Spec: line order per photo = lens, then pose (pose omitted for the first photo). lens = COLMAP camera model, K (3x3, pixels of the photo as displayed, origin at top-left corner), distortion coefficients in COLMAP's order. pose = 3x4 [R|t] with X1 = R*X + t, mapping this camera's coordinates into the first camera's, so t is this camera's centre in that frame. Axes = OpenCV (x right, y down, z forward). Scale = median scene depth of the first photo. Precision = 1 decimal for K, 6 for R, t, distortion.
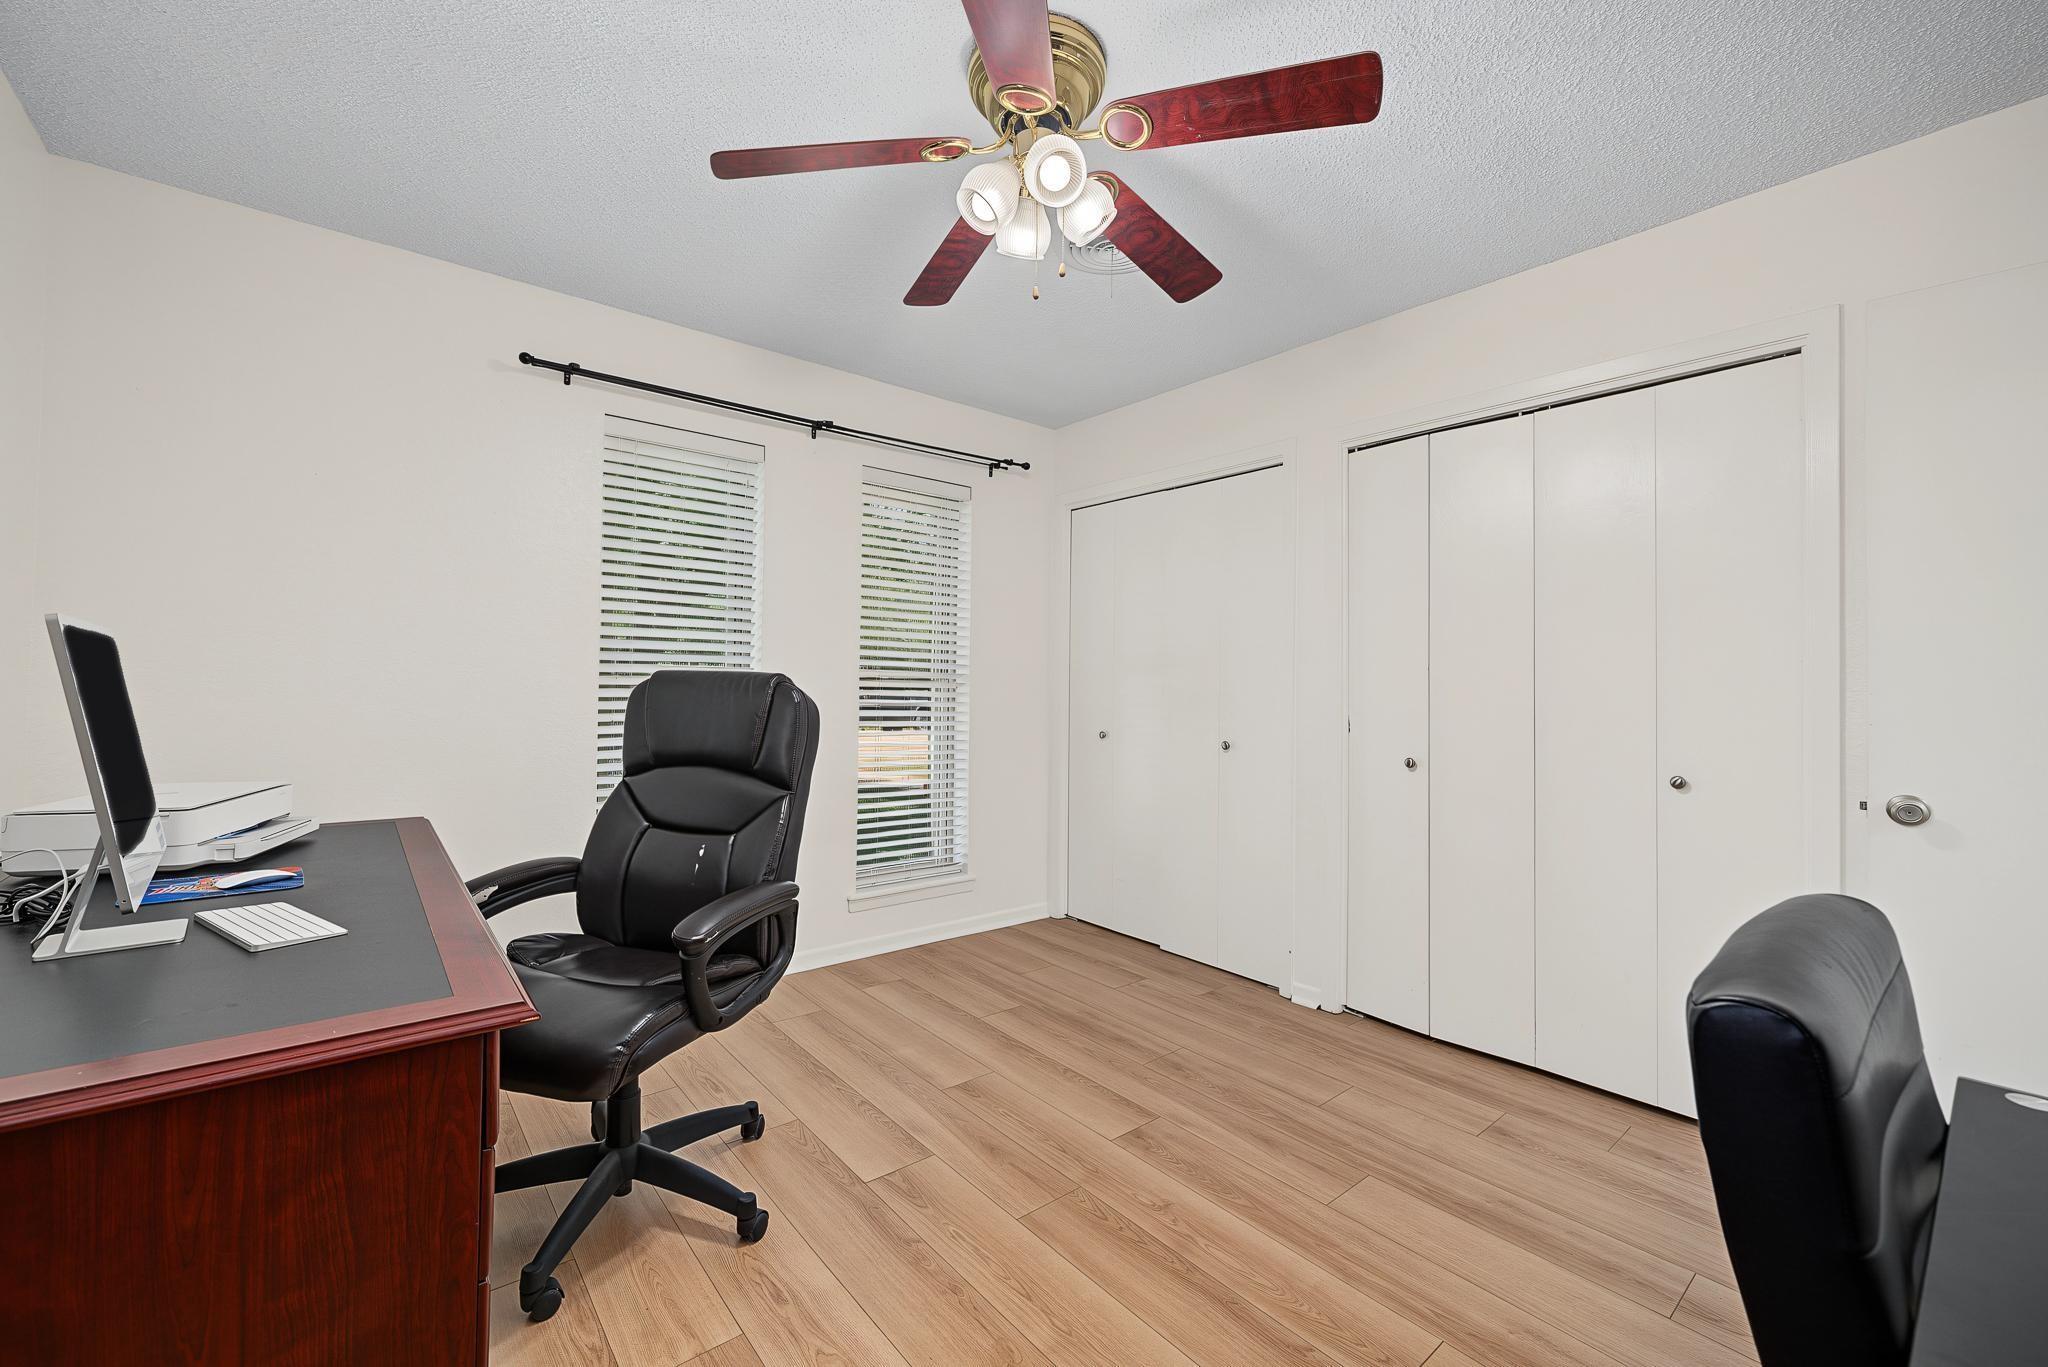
lens RADIAL K [[808.9, 0, 1020.6], [0, 808.9, 682.5], [0, 0, 1]] dist [-0.002026, -0.000034]
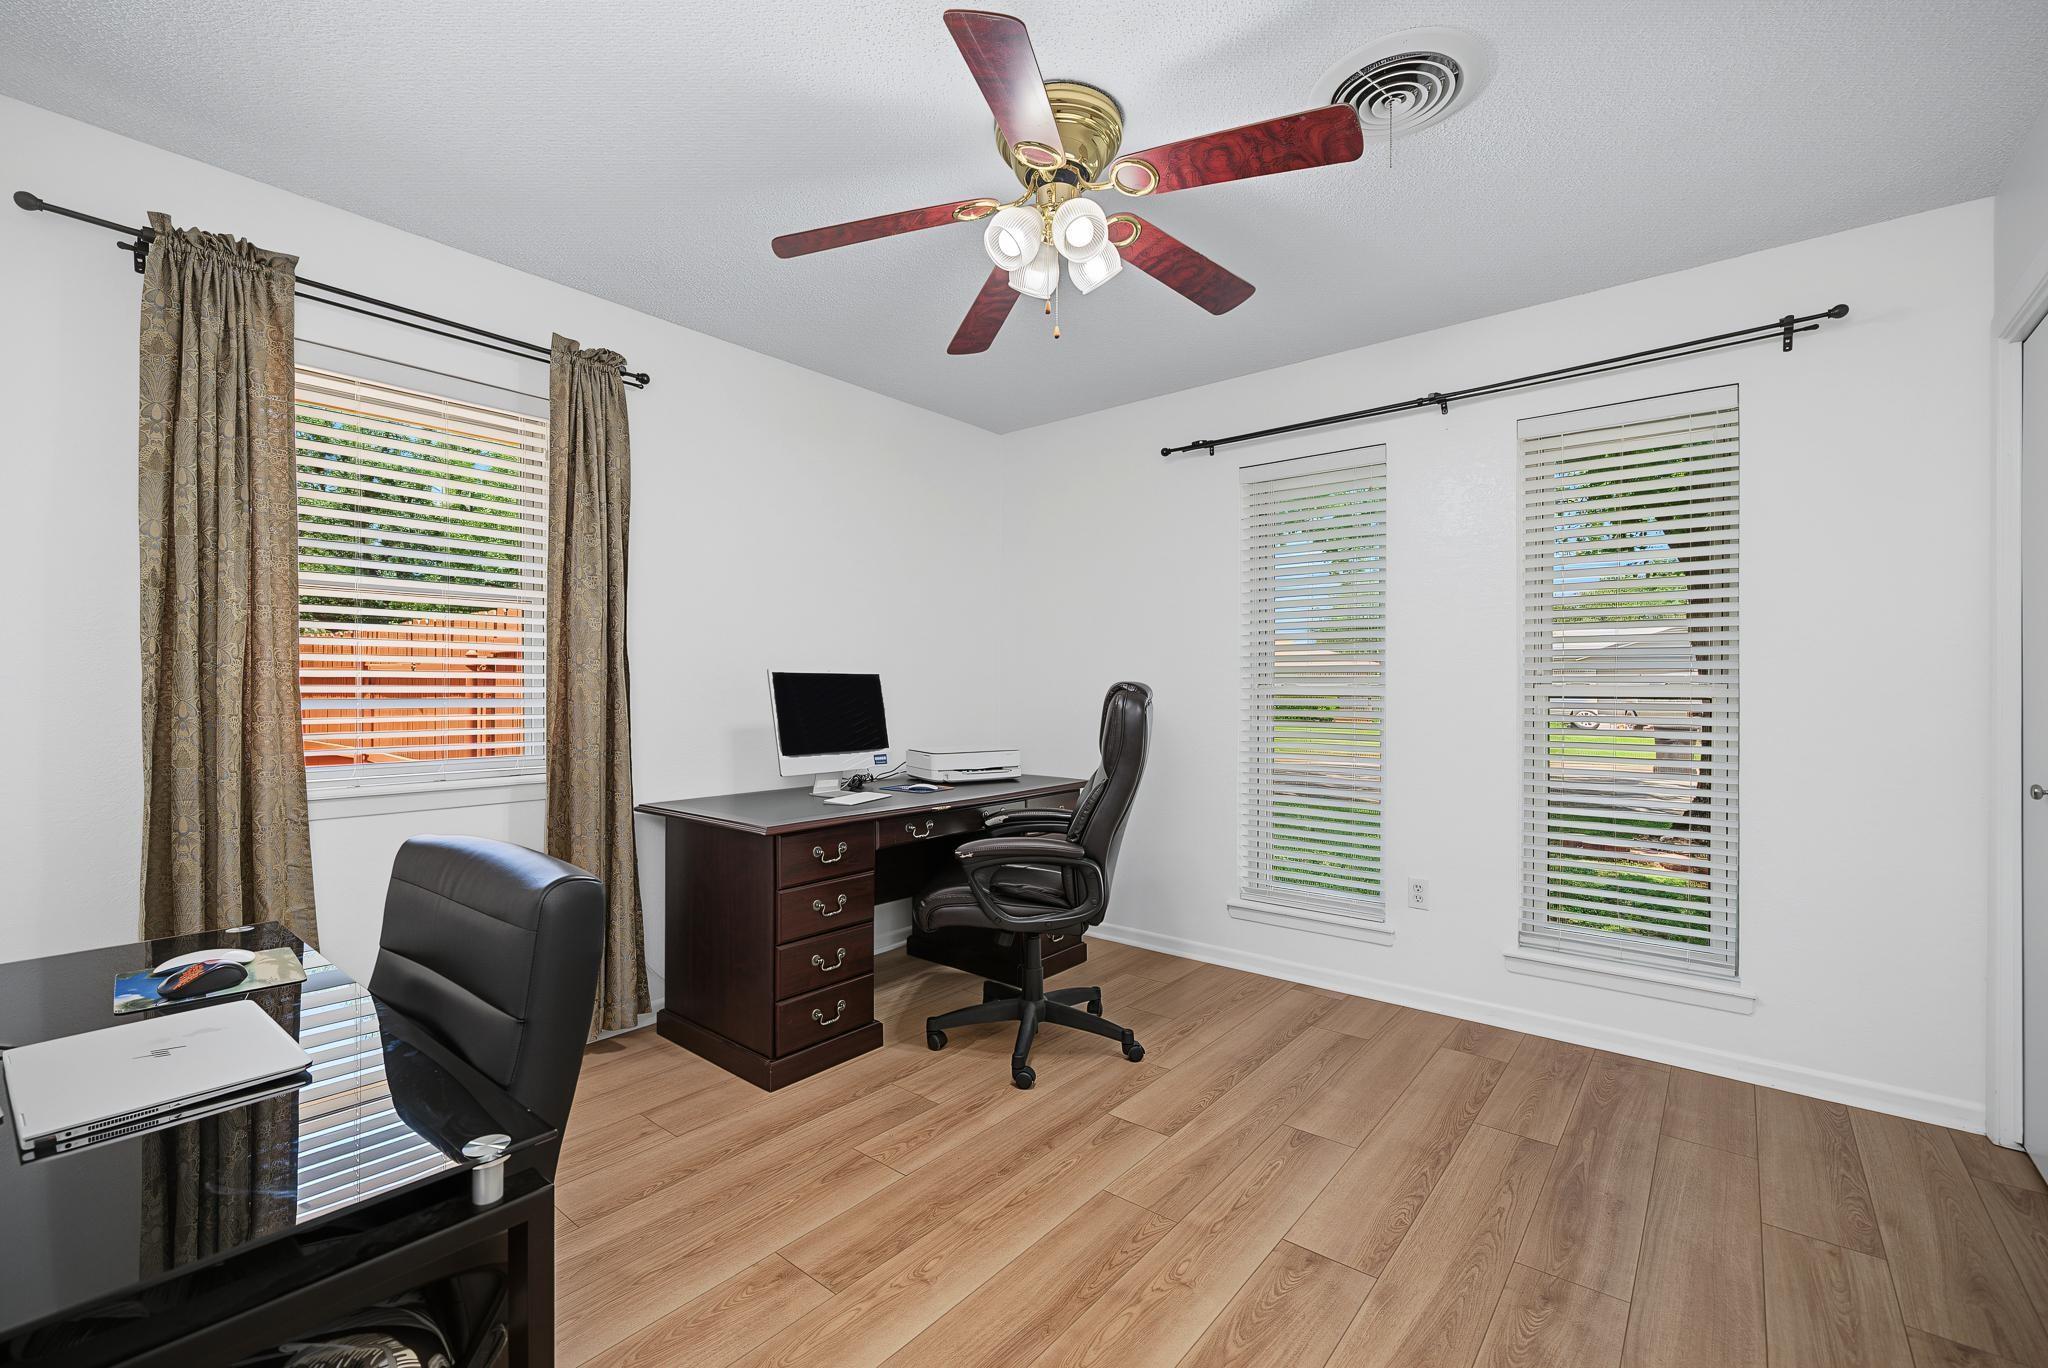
lens RADIAL K [[894.7, 0, 1020.9], [0, 894.7, 689.1], [0, 0, 1]] dist [0.001097, 0.000137]
pose [[0.199345, -0.011794, -0.979858, 0.764666], [0.003694, 0.999930, -0.011284, 0.011224], [0.979922, -0.001370, 0.199374, 0.442596]]
